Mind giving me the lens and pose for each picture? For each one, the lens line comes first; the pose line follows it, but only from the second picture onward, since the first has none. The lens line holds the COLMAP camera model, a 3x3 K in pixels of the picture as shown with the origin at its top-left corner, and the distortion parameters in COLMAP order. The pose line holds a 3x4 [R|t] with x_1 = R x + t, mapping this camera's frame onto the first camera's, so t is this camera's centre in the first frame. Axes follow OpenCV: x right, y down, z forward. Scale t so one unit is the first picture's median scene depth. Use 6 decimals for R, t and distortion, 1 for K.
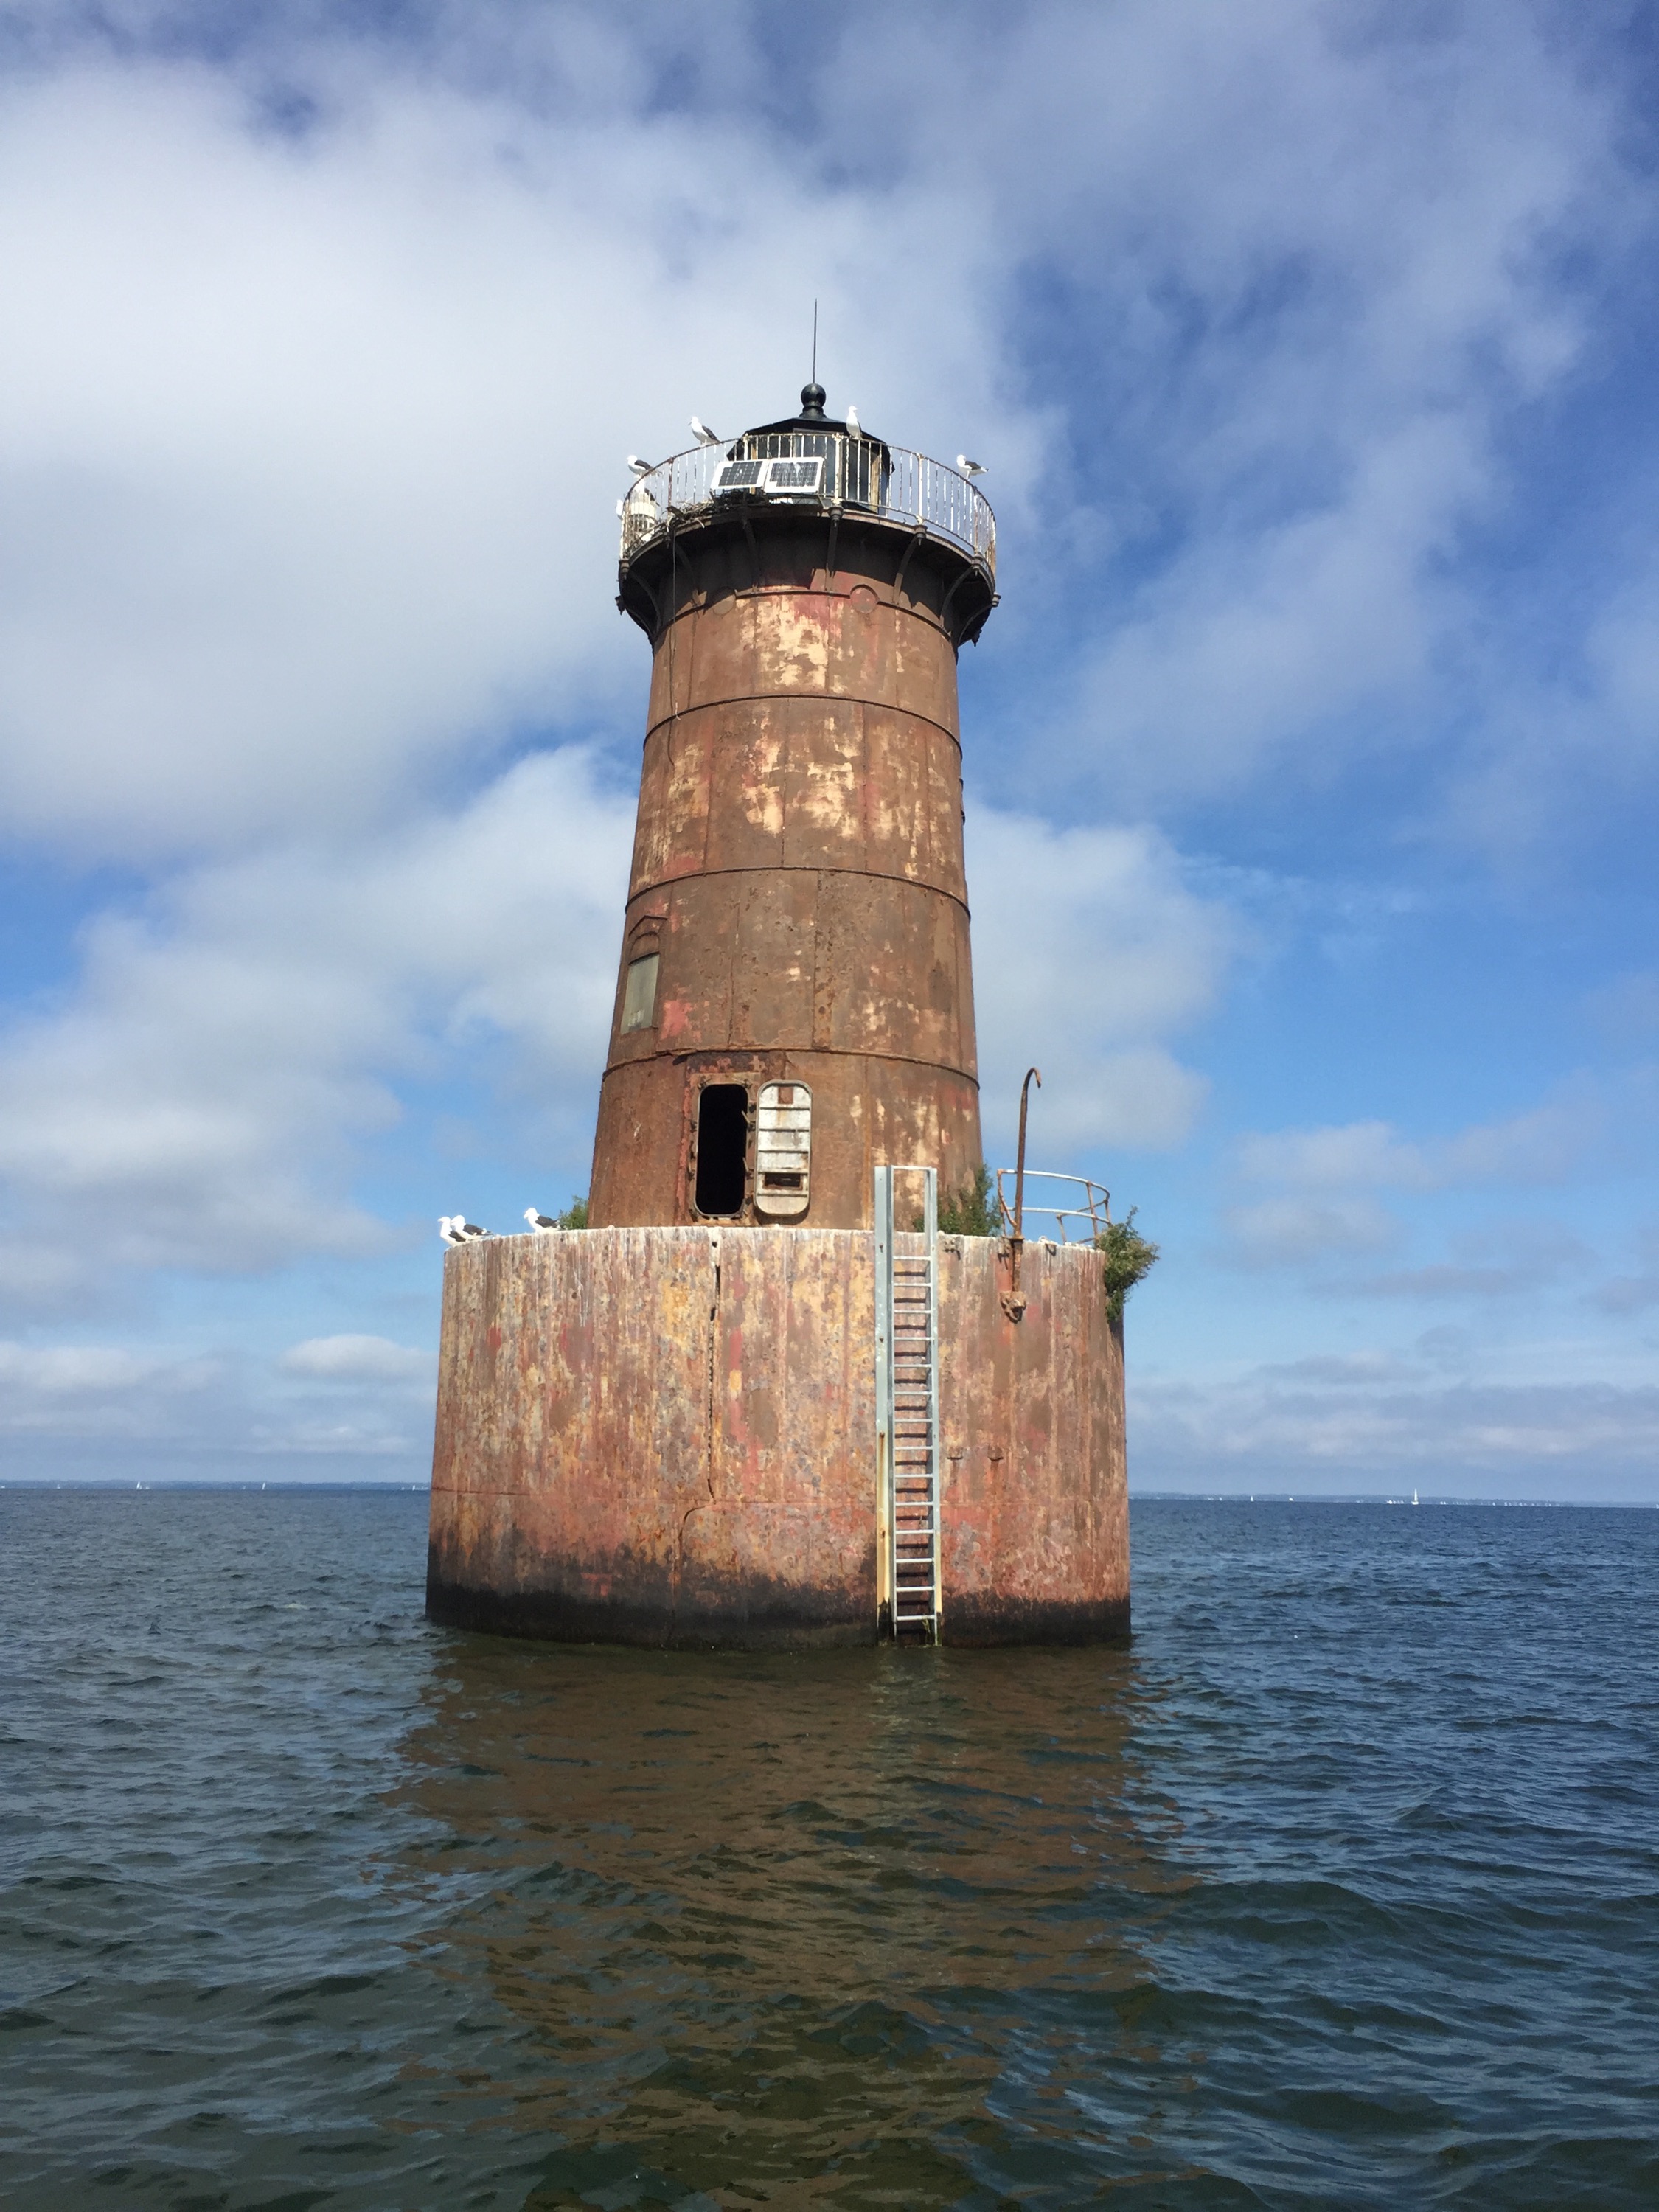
lens RADIAL K [[1892.0, 0, 829.7], [0, 1892.0, 1050.4], [0, 0, 1]] dist [0.012903, 0.006159]
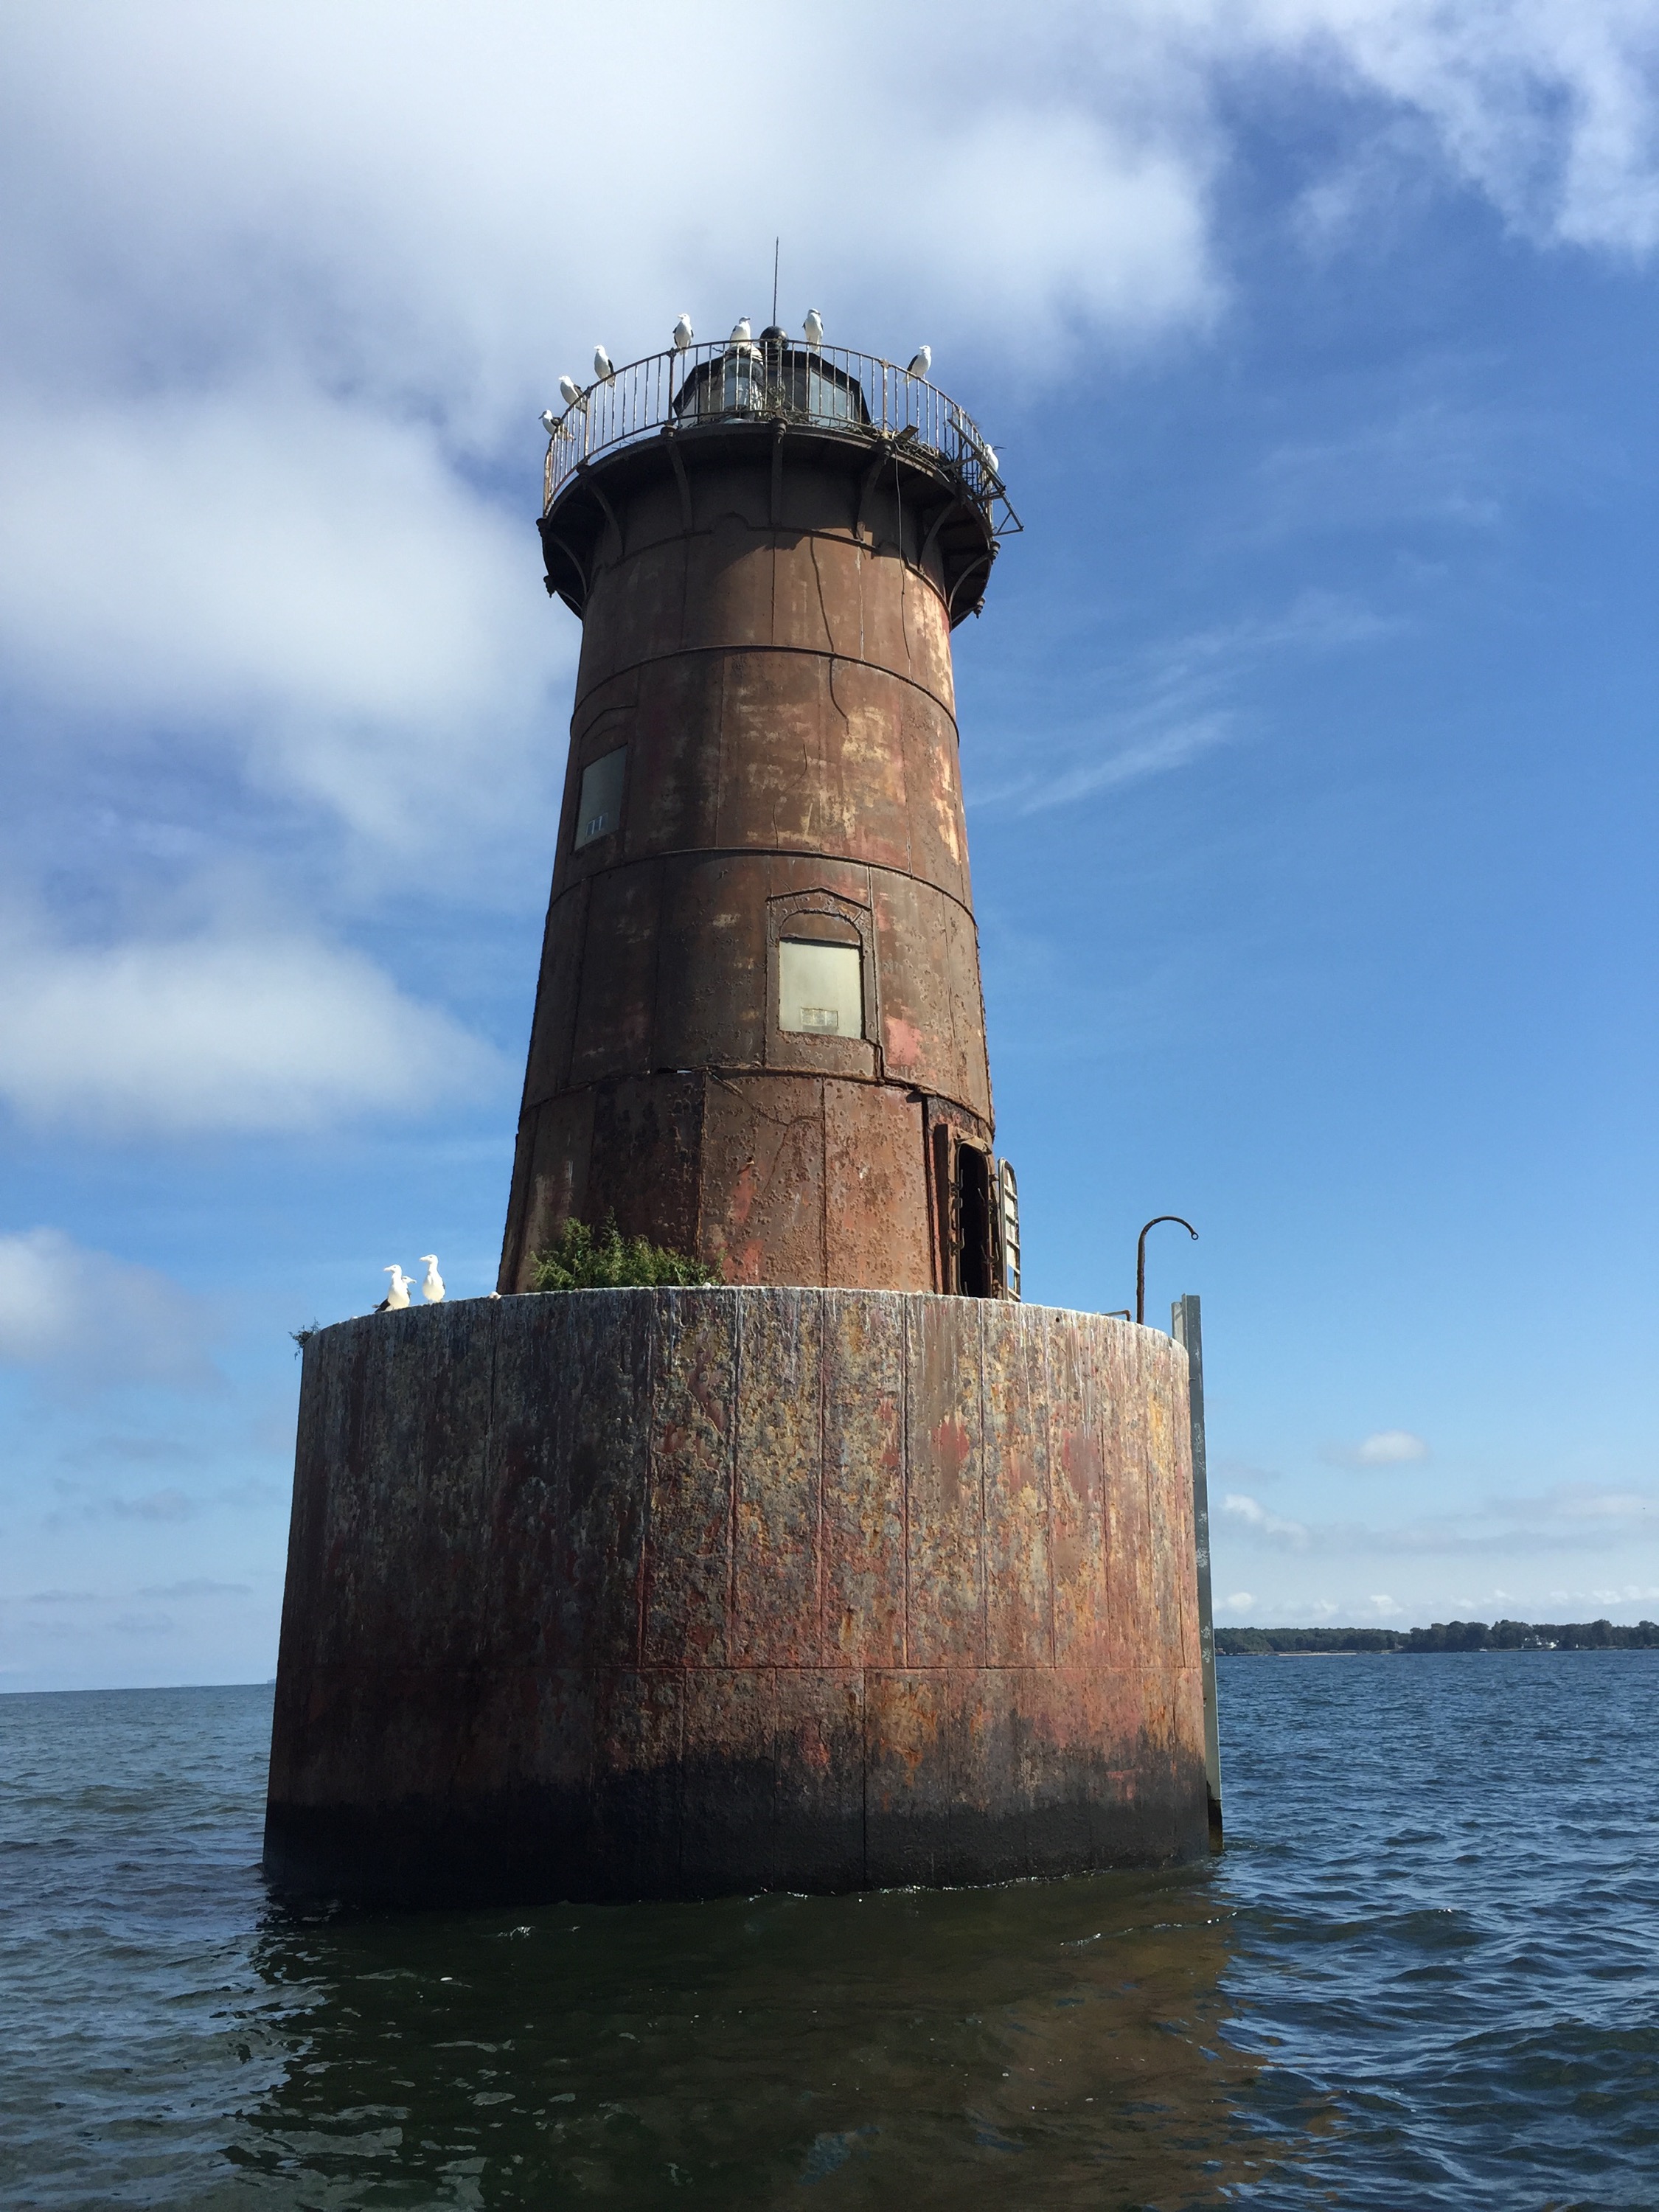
lens RADIAL K [[1892.0, 0, 829.7], [0, 1892.0, 1050.4], [0, 0, 1]] dist [0.012903, 0.006159]
pose [[0.301686, 0.273805, 0.913245, -0.900198], [-0.191269, 0.955783, -0.223374, 0.186384], [-0.934024, -0.107287, 0.340717, 0.852938]]
